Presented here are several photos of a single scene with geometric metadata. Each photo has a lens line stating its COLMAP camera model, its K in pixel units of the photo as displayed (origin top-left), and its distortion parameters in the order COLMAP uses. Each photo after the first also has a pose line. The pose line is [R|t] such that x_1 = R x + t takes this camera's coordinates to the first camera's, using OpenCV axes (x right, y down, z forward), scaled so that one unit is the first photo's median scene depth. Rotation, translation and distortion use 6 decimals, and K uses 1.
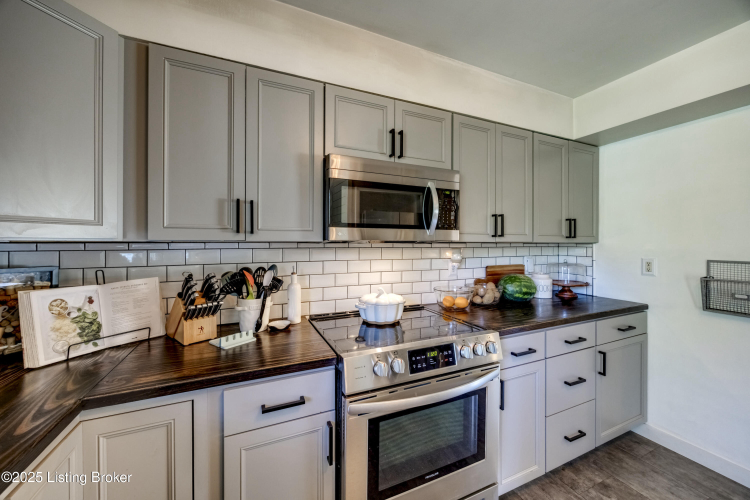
lens RADIAL K [[283.7, 0, 373.6], [0, 283.7, 244.0], [0, 0, 1]] dist [0.003274, 0.000548]
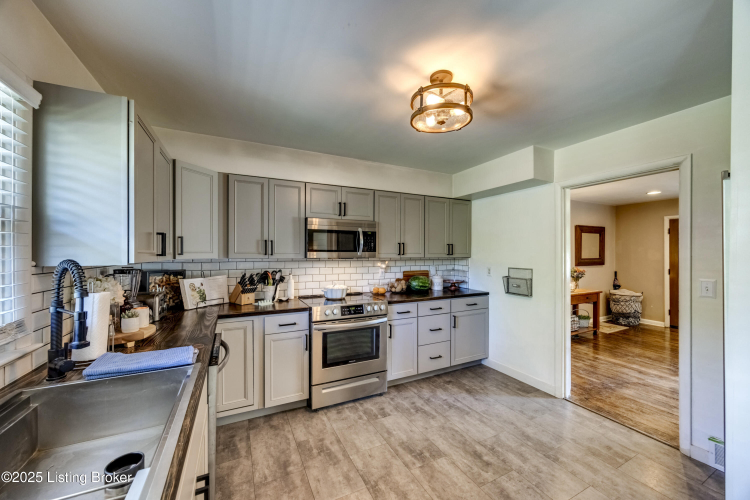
lens RADIAL K [[283.7, 0, 376.4], [0, 283.7, 256.8], [0, 0, 1]] dist [0.003274, 0.000548]
pose [[0.999284, 0.002098, 0.037782, 0.266124], [-0.002583, 0.999915, 0.012791, -0.046997], [-0.037752, -0.012880, 0.999204, -1.090403]]
